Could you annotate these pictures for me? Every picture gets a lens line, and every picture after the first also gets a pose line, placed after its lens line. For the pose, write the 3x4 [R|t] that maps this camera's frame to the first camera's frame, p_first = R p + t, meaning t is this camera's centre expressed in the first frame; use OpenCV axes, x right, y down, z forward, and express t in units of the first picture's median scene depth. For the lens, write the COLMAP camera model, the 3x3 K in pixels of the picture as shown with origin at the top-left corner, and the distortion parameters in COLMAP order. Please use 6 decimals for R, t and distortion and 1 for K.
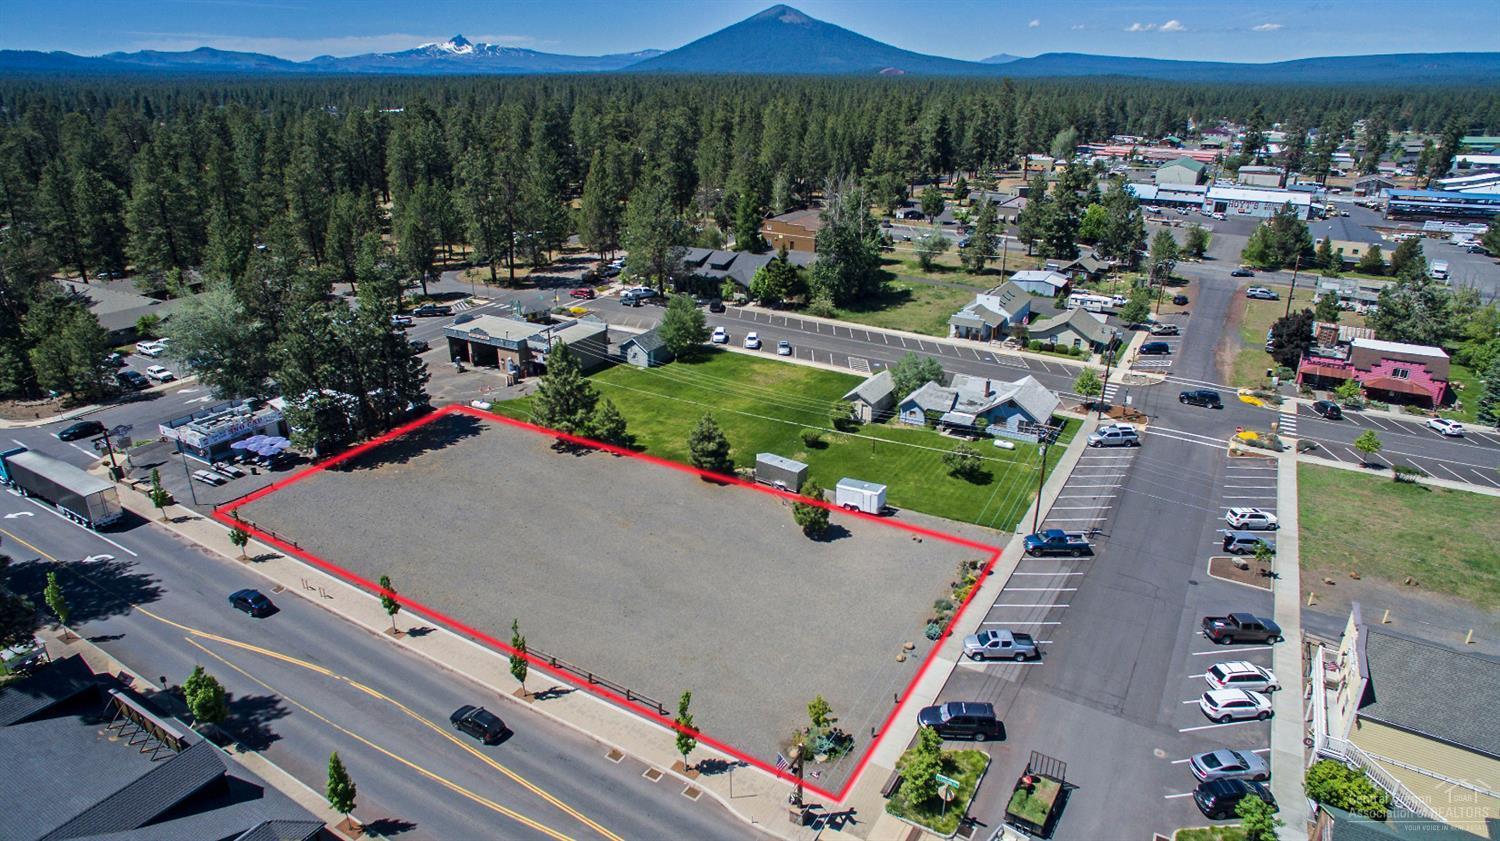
lens RADIAL K [[868.2, 0, 750.0], [0, 868.2, 420.5], [0, 0, 1]] dist [-0.121172, 0.084798]
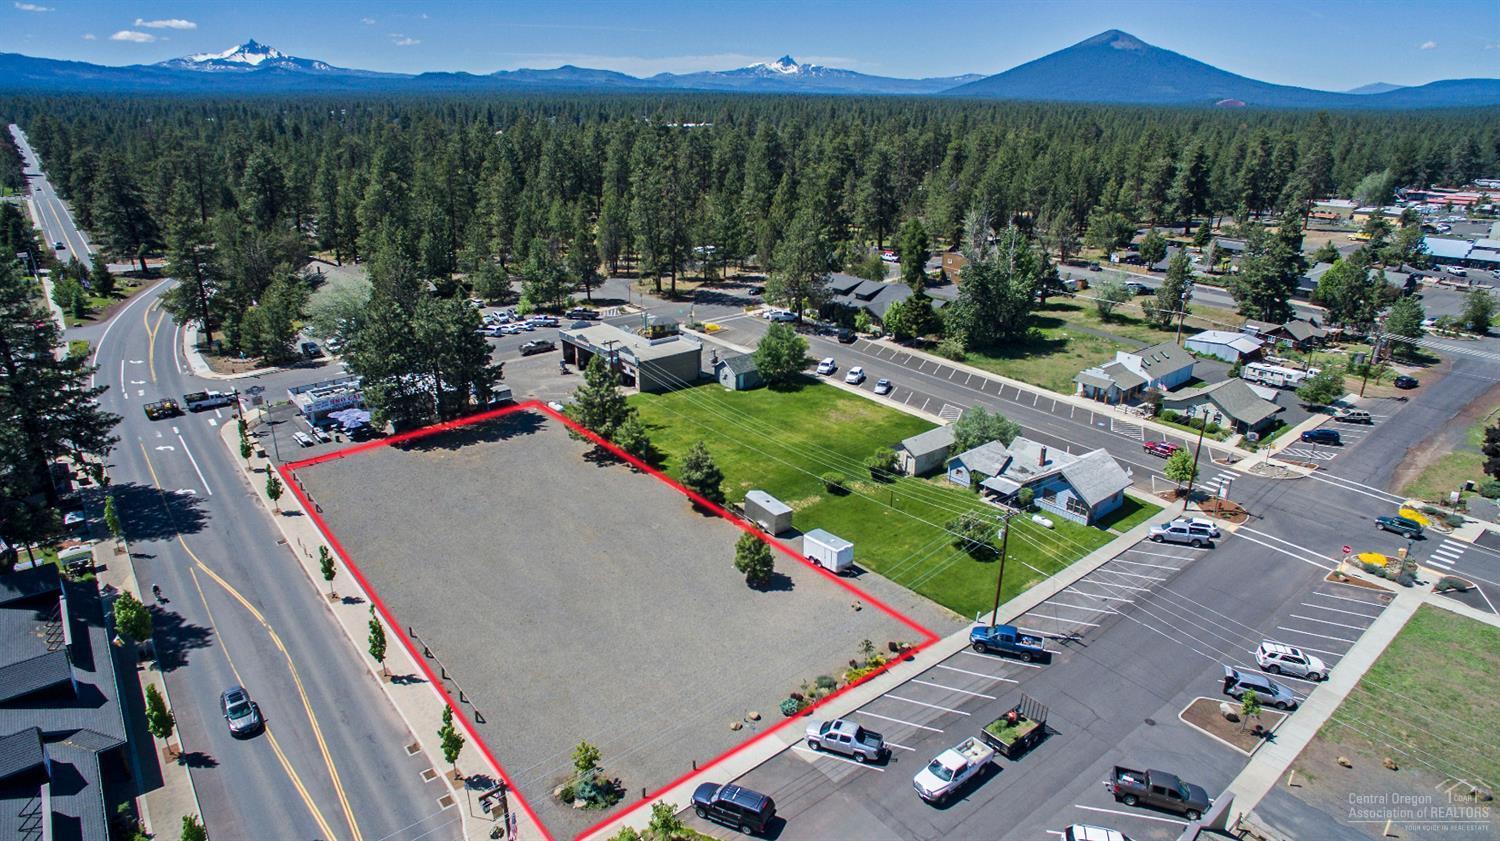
lens RADIAL K [[868.2, 0, 750.0], [0, 868.2, 420.5], [0, 0, 1]] dist [-0.121172, 0.084798]
pose [[0.942430, 0.124926, -0.310192, 0.231098], [-0.132226, 0.991216, -0.002531, -0.028096], [0.307151, 0.043401, 0.950670, 0.053888]]
